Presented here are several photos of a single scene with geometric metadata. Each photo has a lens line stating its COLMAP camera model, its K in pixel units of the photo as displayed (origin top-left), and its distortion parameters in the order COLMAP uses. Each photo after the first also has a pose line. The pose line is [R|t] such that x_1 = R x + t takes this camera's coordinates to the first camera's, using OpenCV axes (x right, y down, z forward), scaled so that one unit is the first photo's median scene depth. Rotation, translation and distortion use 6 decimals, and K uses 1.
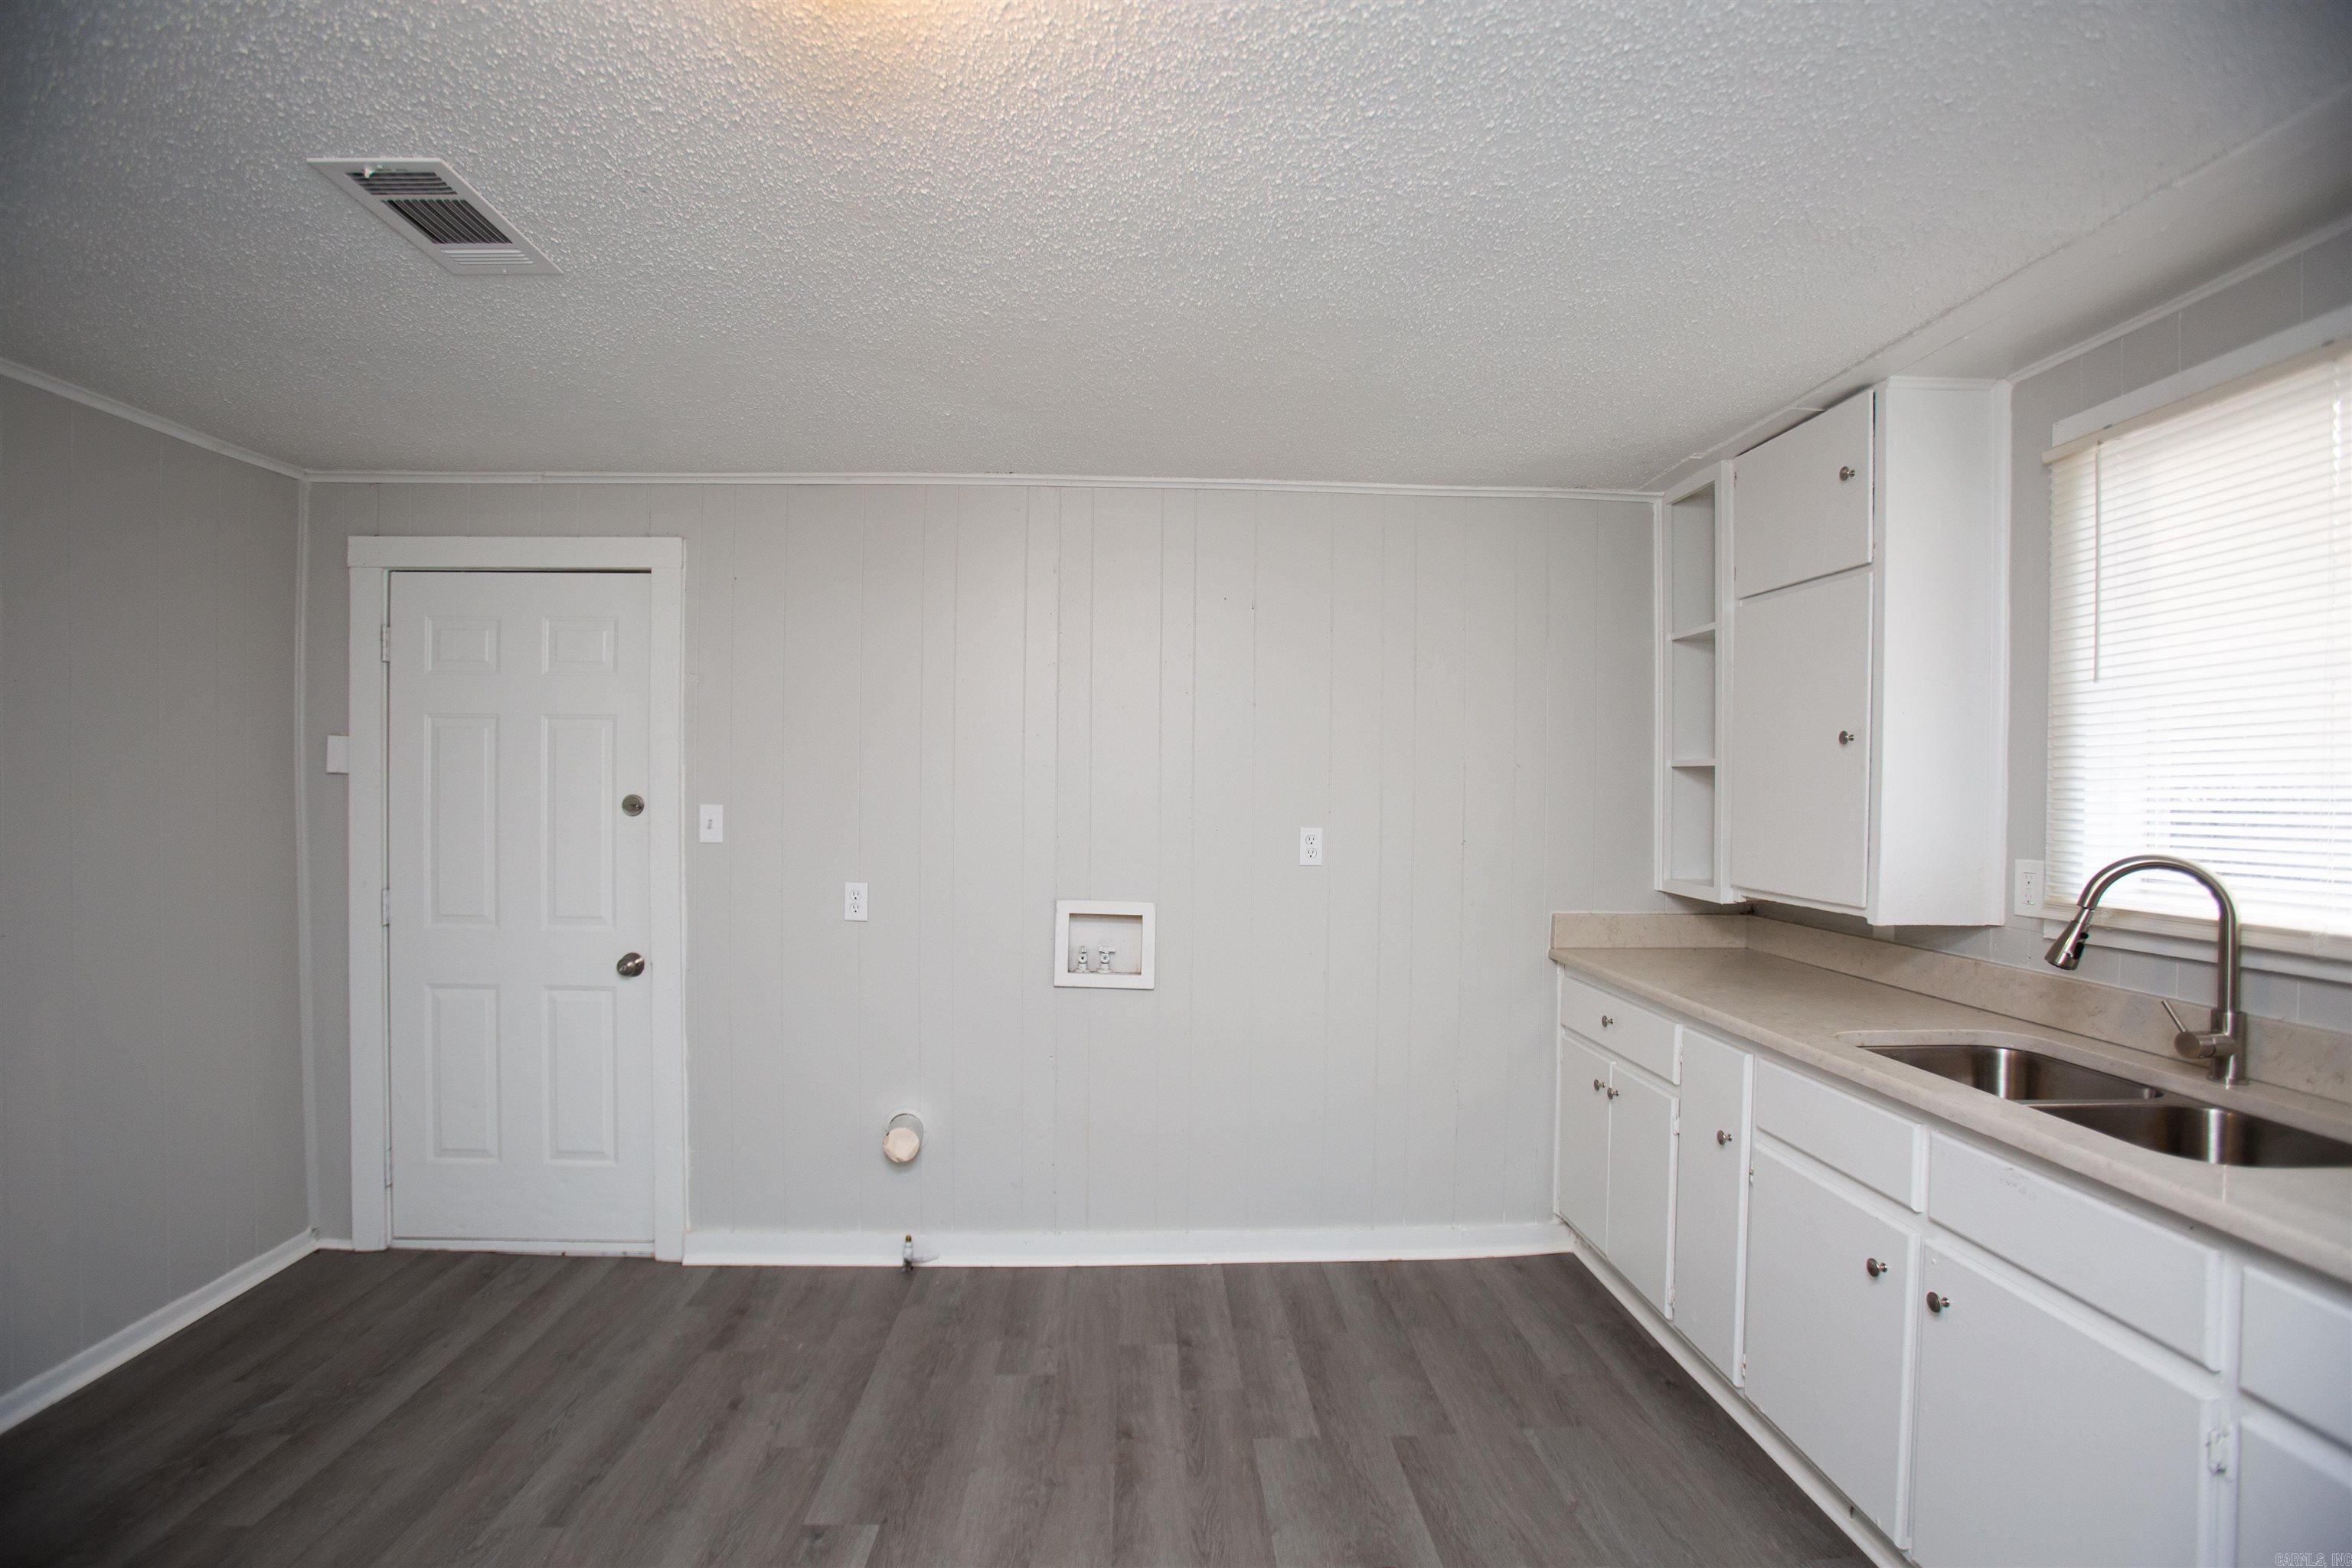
lens RADIAL K [[1087.6, 0, 1158.6], [0, 1087.6, 792.7], [0, 0, 1]] dist [-0.087235, 0.041216]
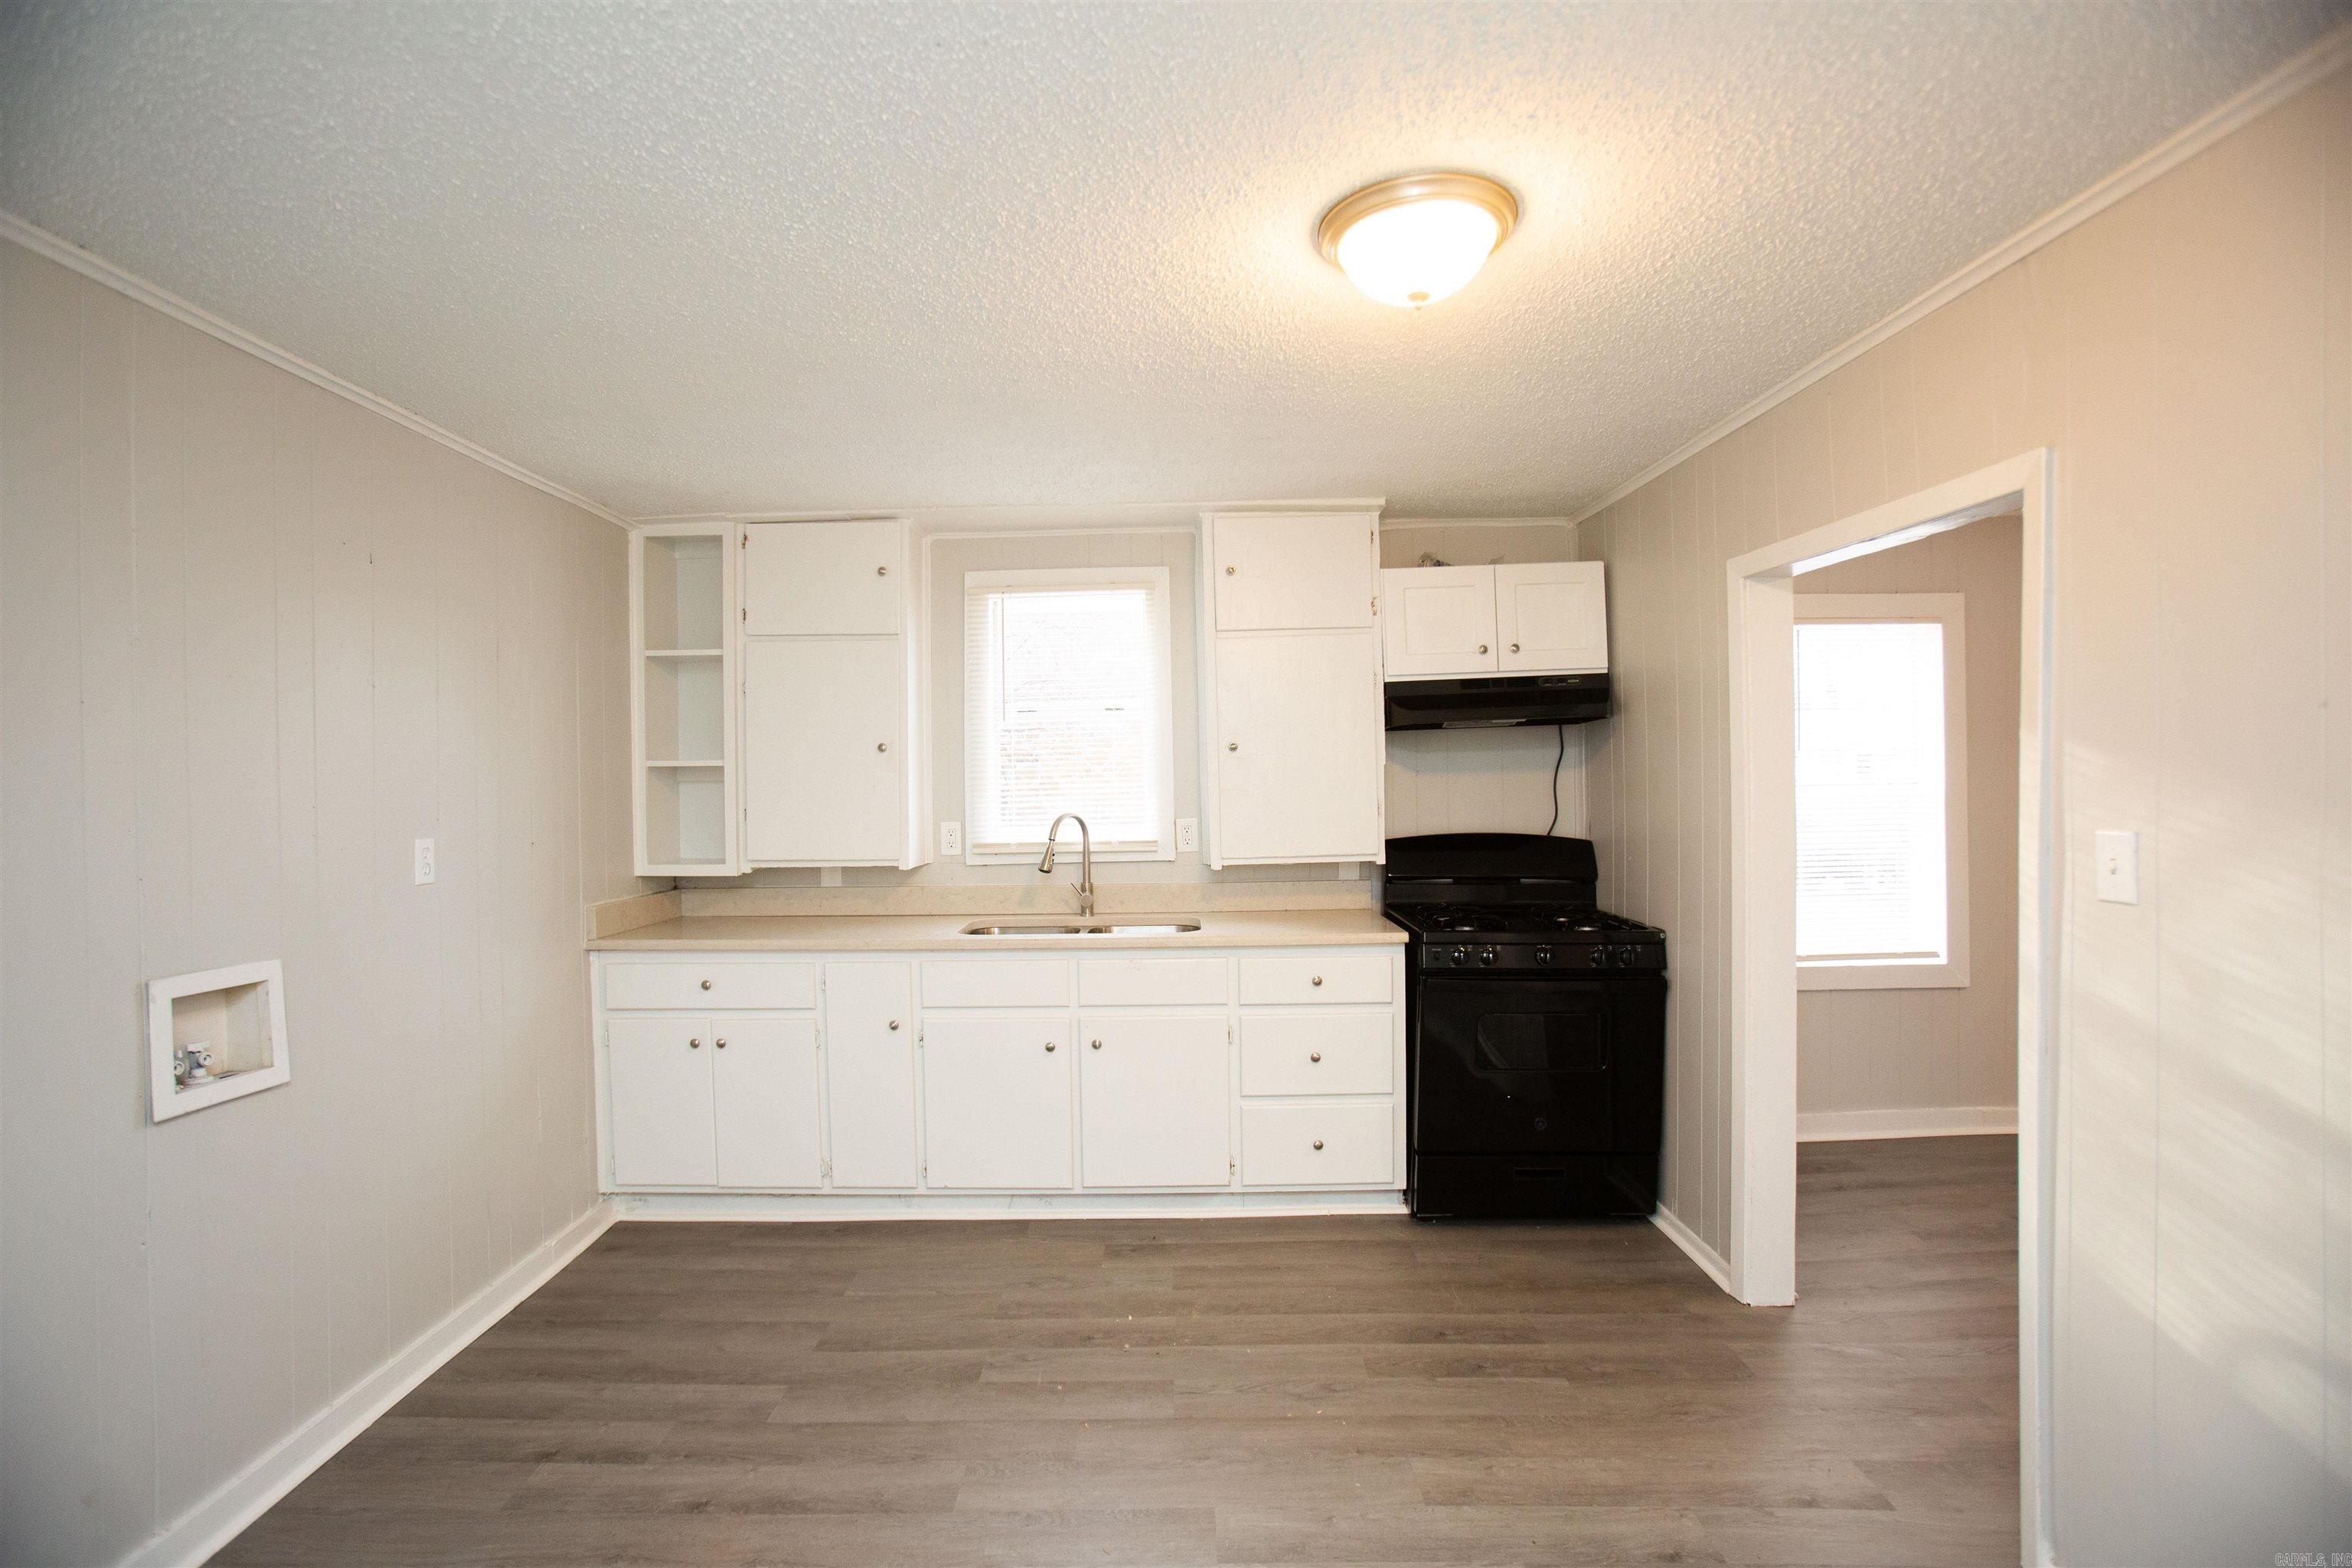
lens RADIAL K [[1087.6, 0, 1158.6], [0, 1087.6, 792.7], [0, 0, 1]] dist [-0.087235, 0.041216]
pose [[0.042902, -0.020556, 0.998868, -0.881310], [0.018356, 0.999636, 0.019783, -0.012812], [-0.998911, 0.017486, 0.043263, 0.552115]]
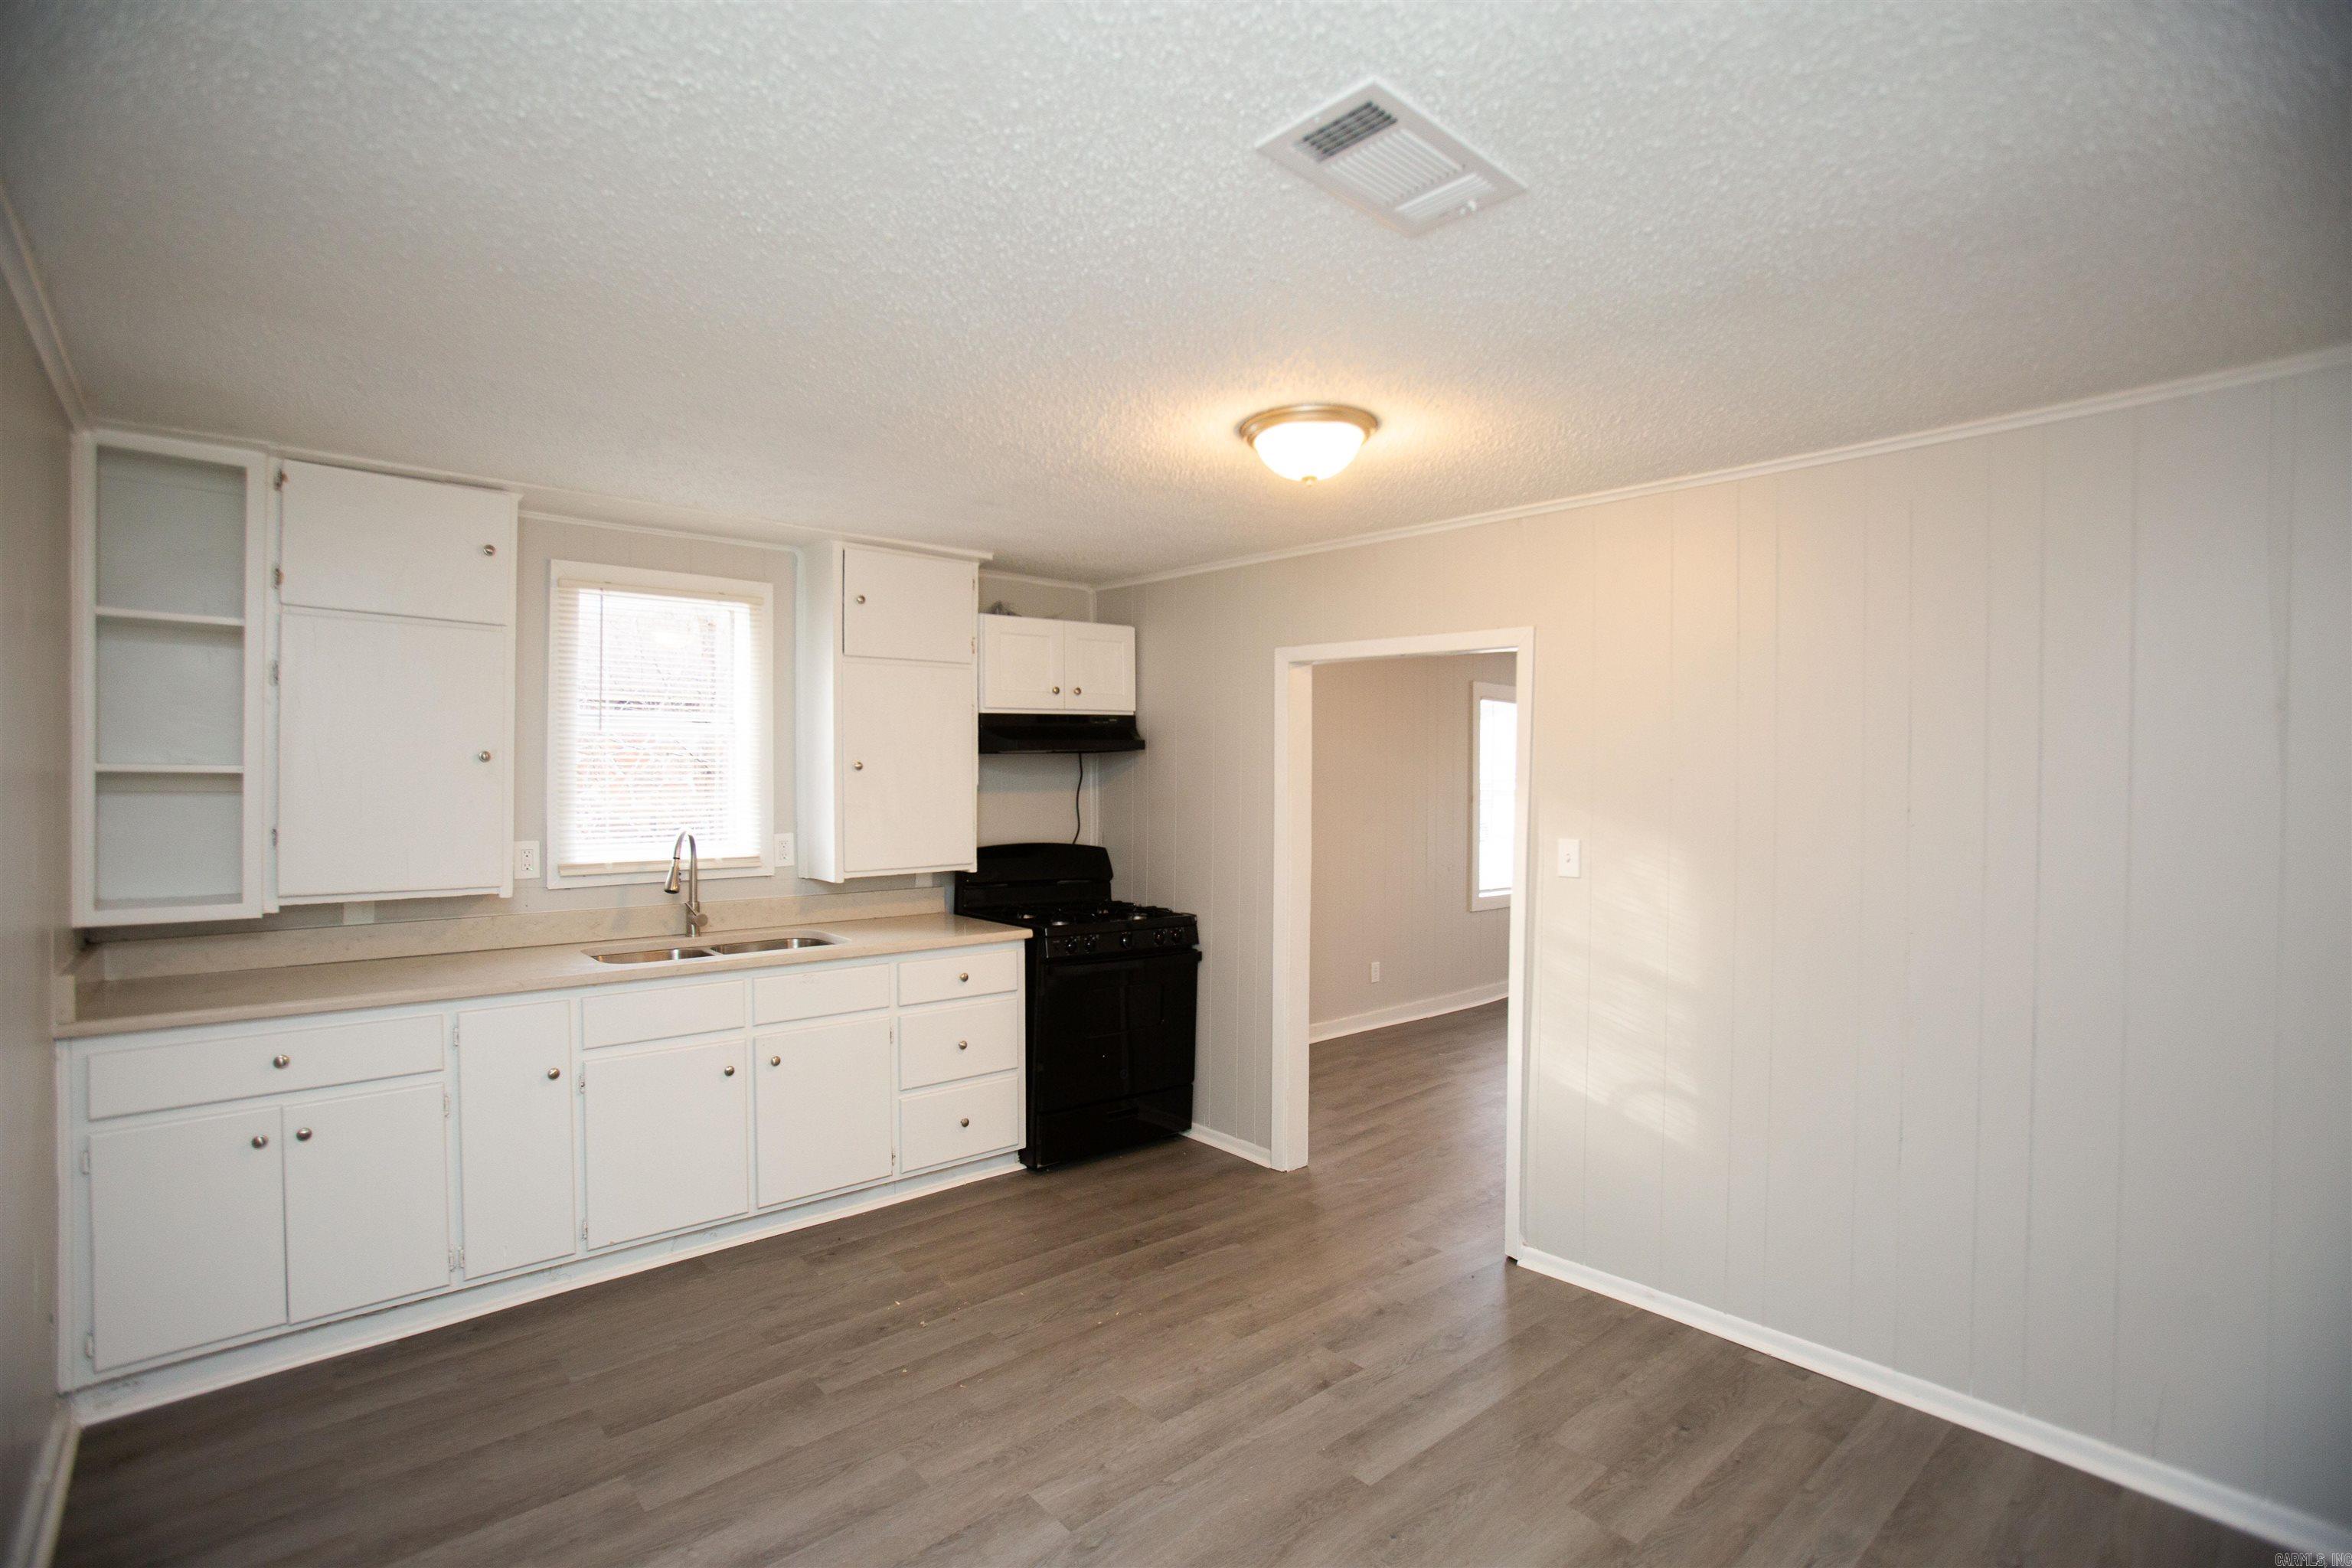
lens RADIAL K [[1087.6, 0, 1158.6], [0, 1087.6, 792.7], [0, 0, 1]] dist [-0.087235, 0.041216]
pose [[-0.637640, -0.022262, 0.770012, -0.871655], [-0.009256, 0.999732, 0.021239, -0.044445], [-0.770279, 0.006416, -0.637675, 1.205833]]
